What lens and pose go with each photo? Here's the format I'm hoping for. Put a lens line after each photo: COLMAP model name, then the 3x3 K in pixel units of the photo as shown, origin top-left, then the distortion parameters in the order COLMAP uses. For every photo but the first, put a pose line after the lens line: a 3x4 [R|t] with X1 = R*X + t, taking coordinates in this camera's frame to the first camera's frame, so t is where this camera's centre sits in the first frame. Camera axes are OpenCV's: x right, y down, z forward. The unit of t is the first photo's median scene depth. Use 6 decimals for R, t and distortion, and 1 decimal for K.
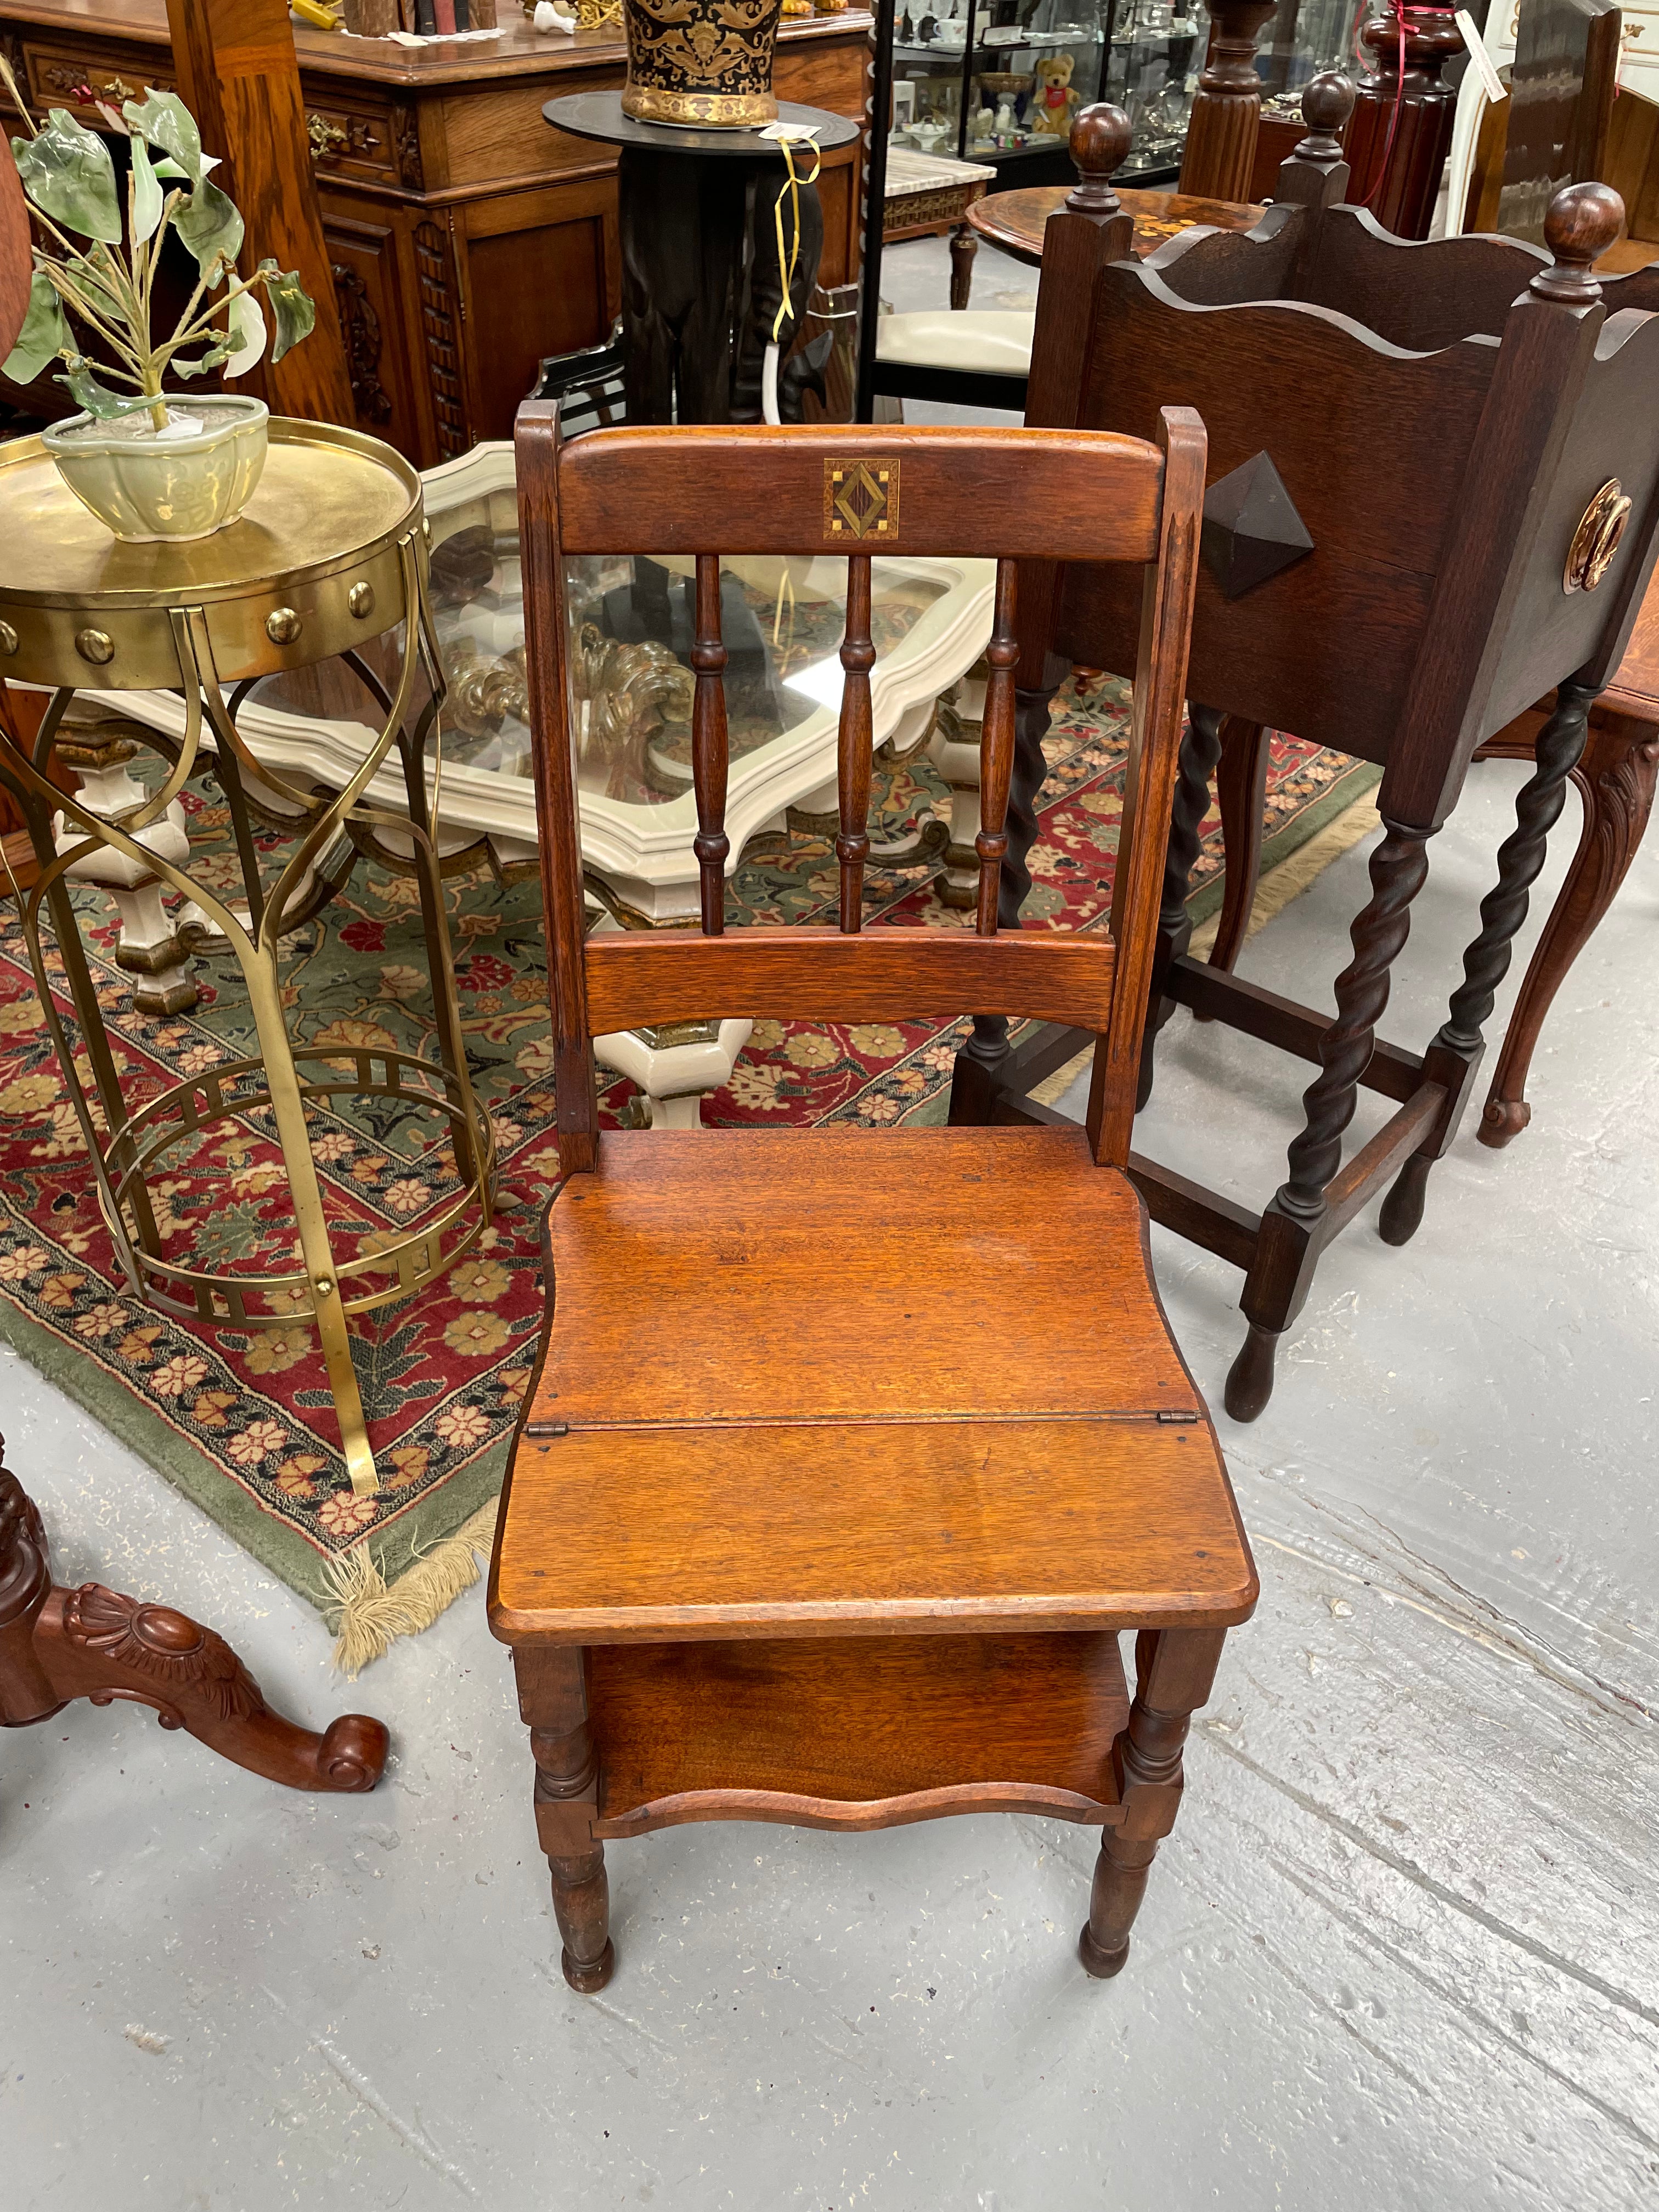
lens RADIAL K [[1685.8, 0, 836.2], [0, 1685.8, 1077.9], [0, 0, 1]] dist [0.081611, -0.111471]
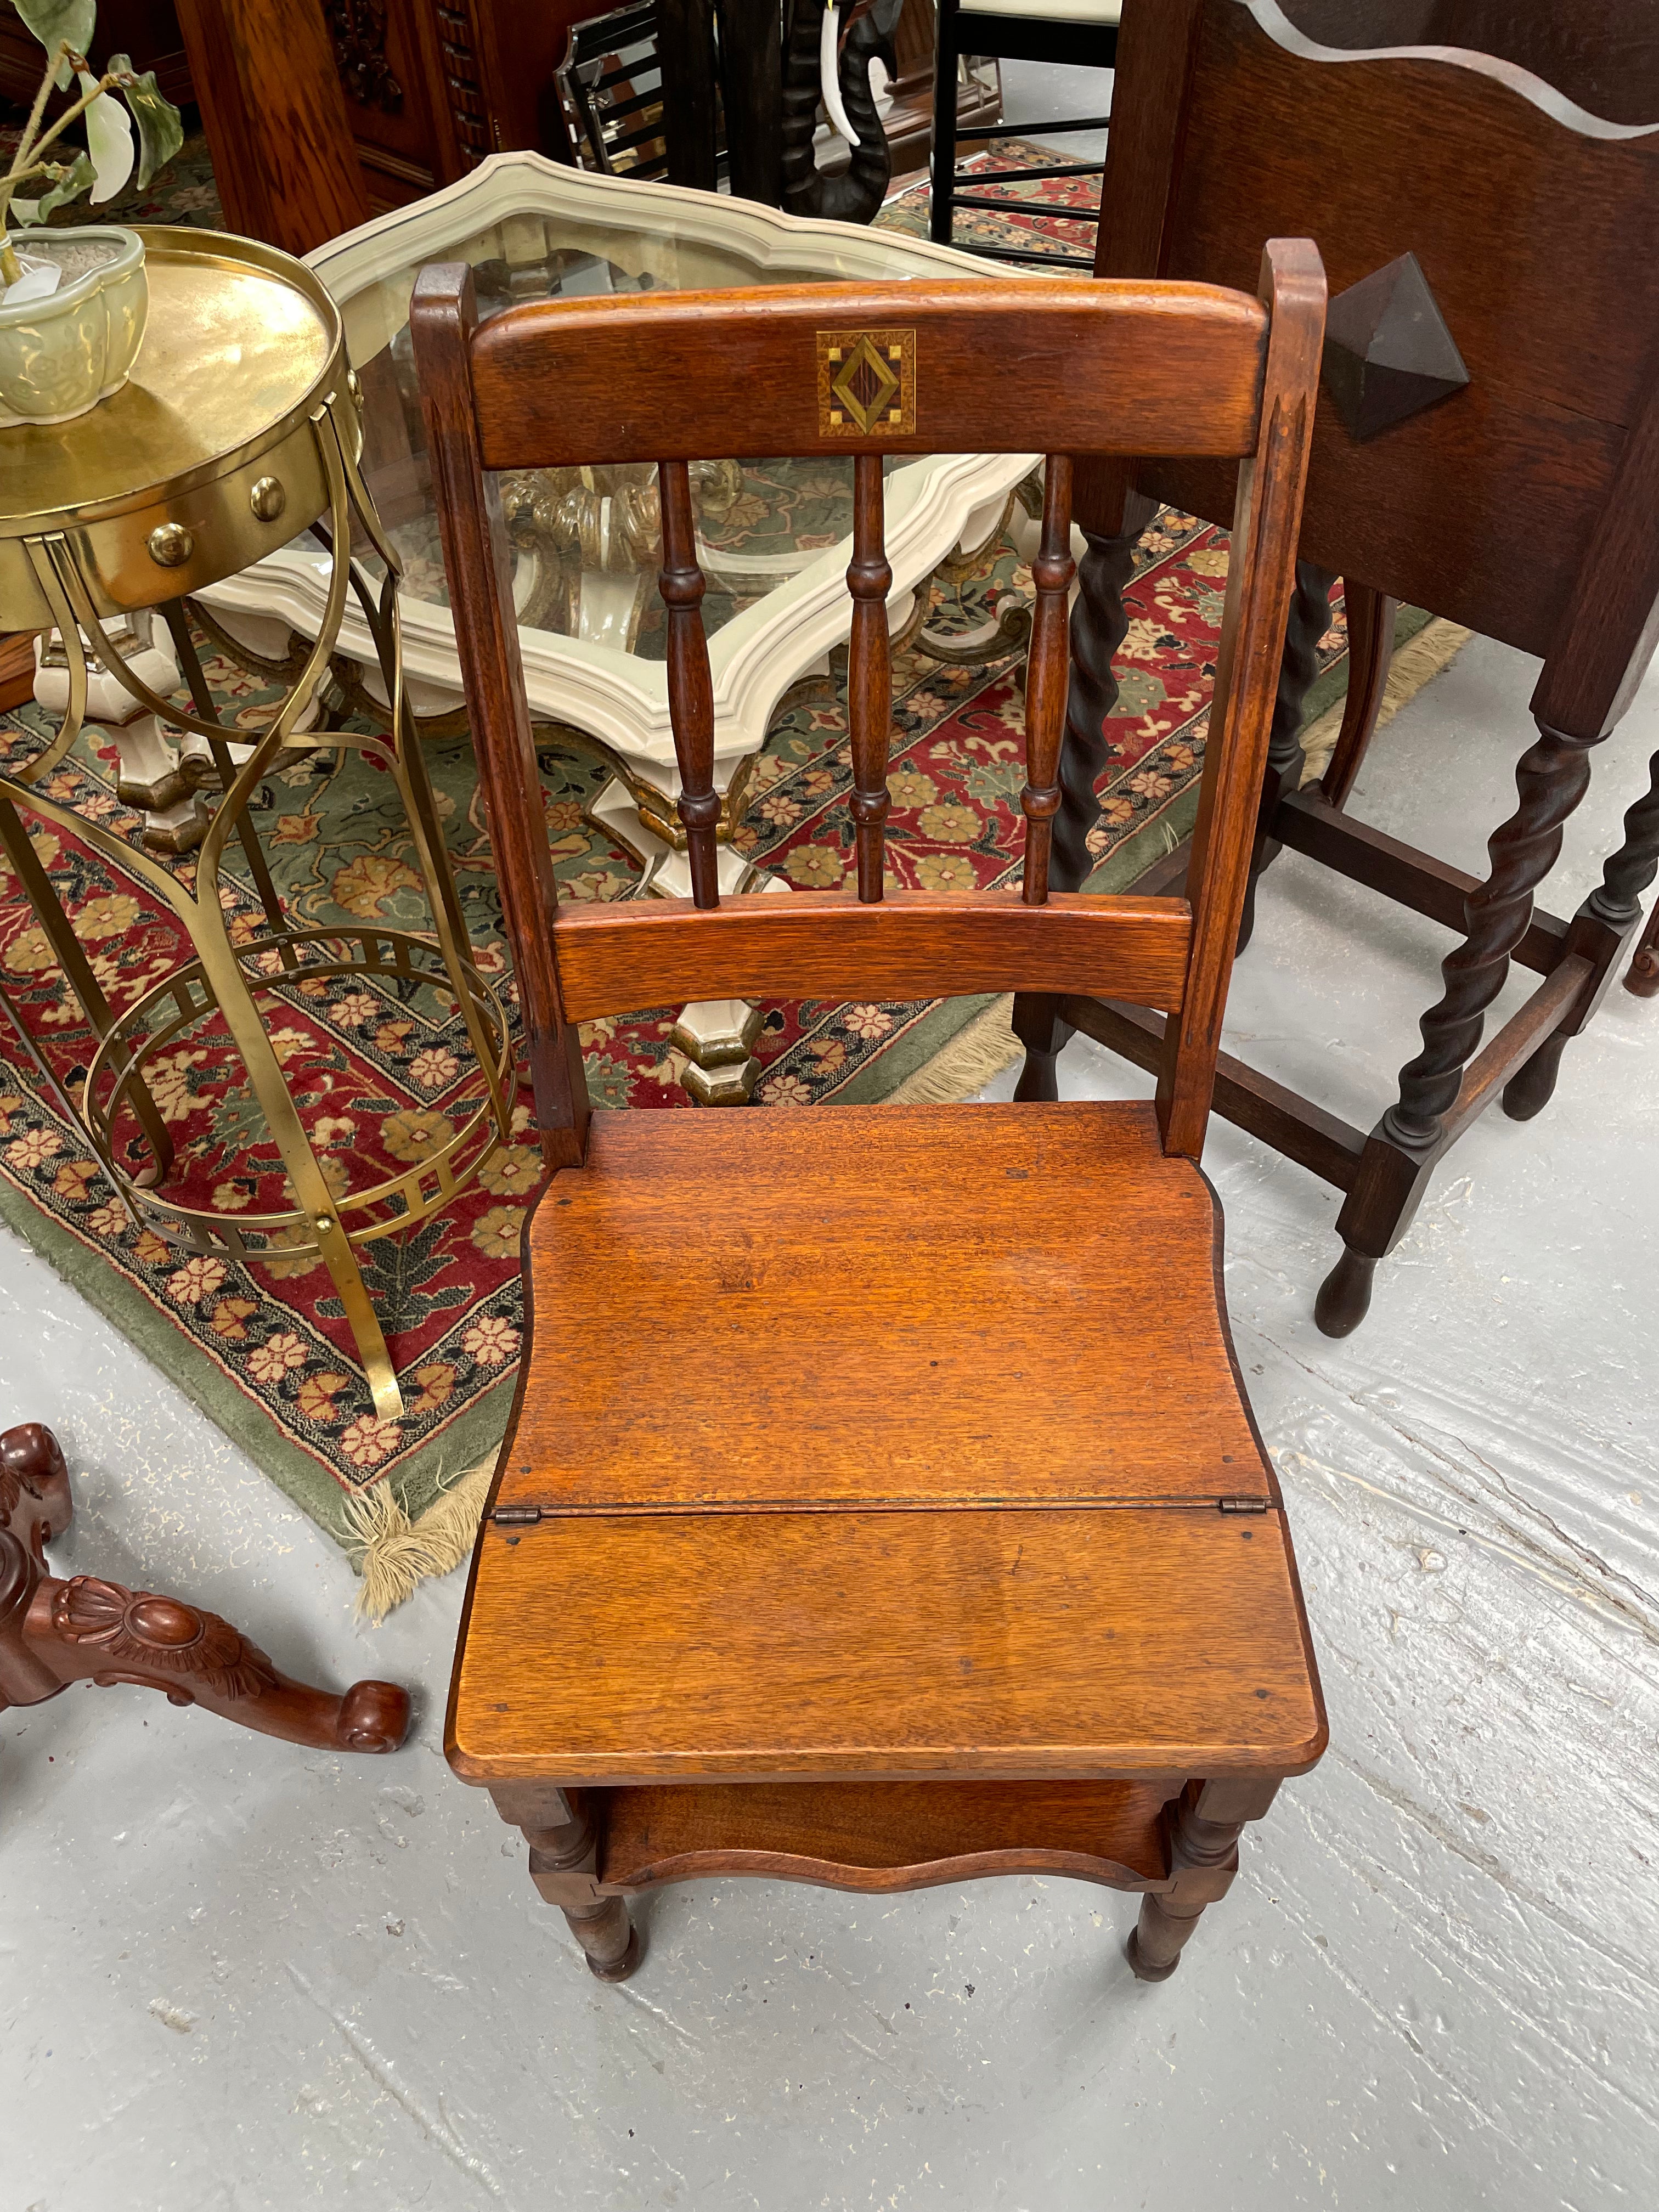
lens RADIAL K [[1685.8, 0, 828.1], [0, 1685.8, 1079.7], [0, 0, 1]] dist [0.081611, -0.111471]
pose [[0.997545, 0.000954, -0.070022, 0.033387], [0.012395, 0.981713, 0.189963, -0.114931], [0.068923, -0.190365, 0.979291, 0.118728]]
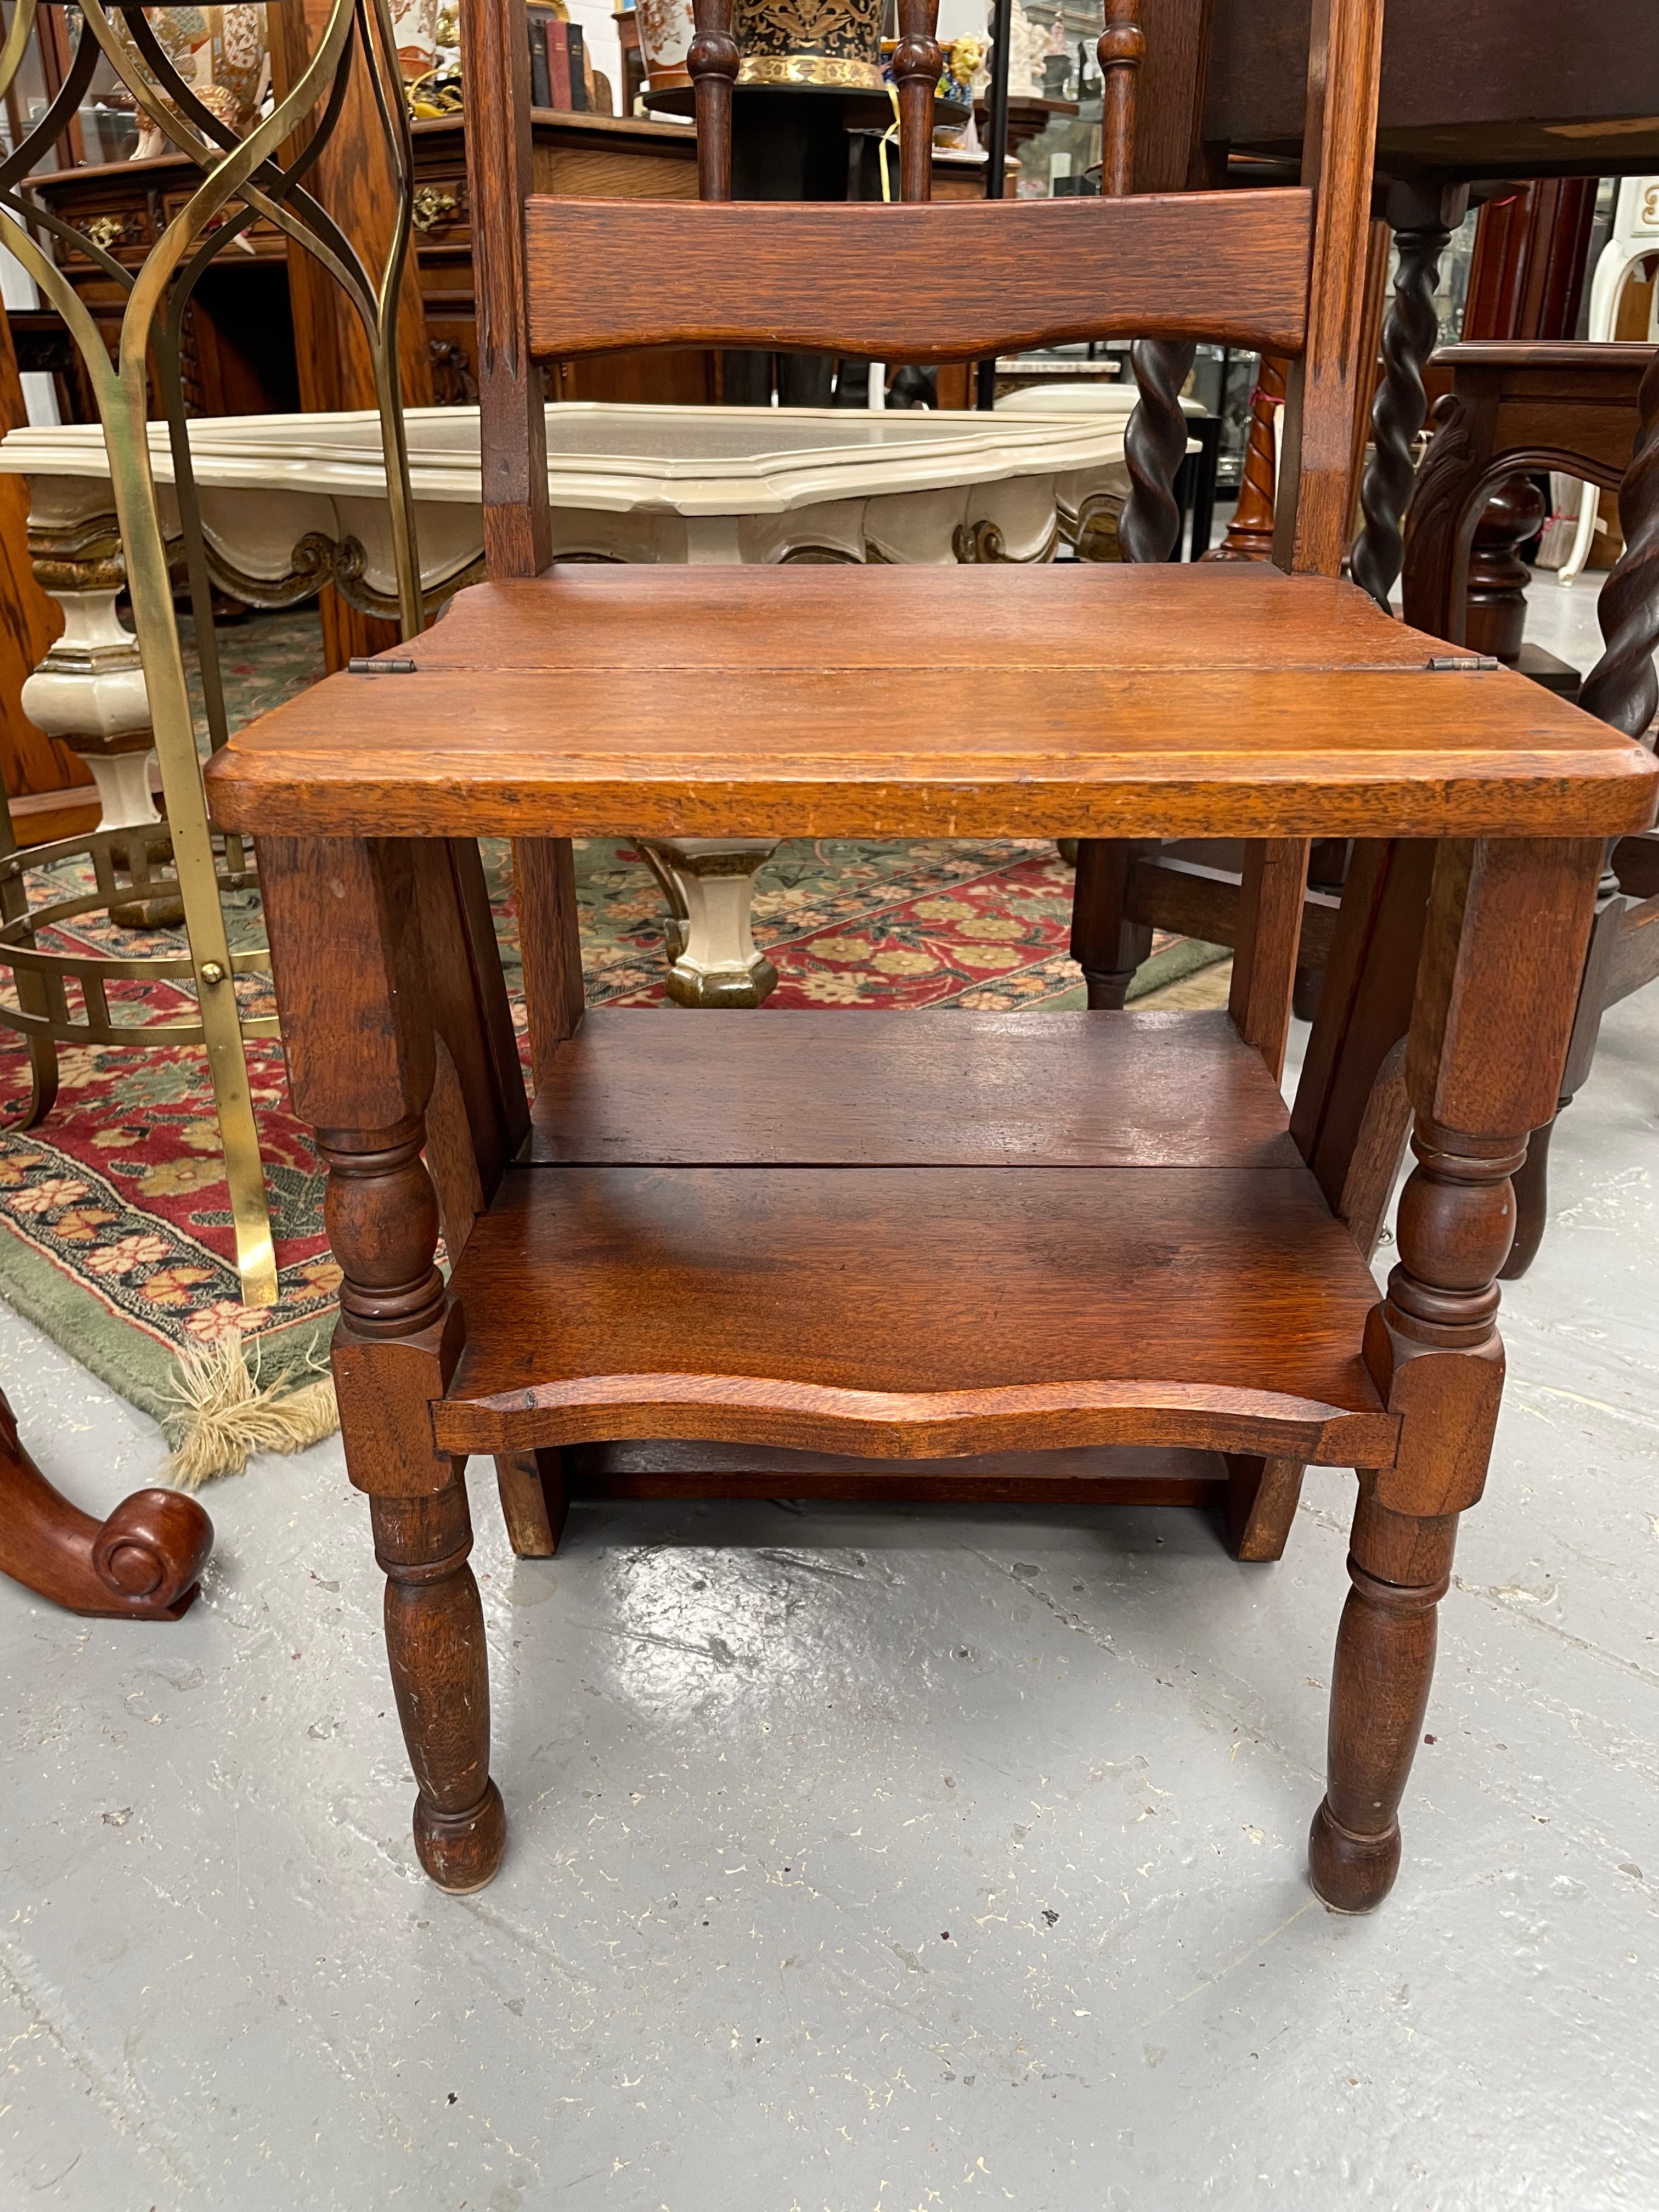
lens RADIAL K [[1685.8, 0, 832.6], [0, 1685.8, 1116.9], [0, 0, 1]] dist [0.081611, -0.111471]
pose [[0.996578, 0.000602, -0.082661, 0.023551], [-0.018931, 0.975060, -0.221134, 0.310846], [0.080466, 0.221942, 0.971734, 0.294753]]
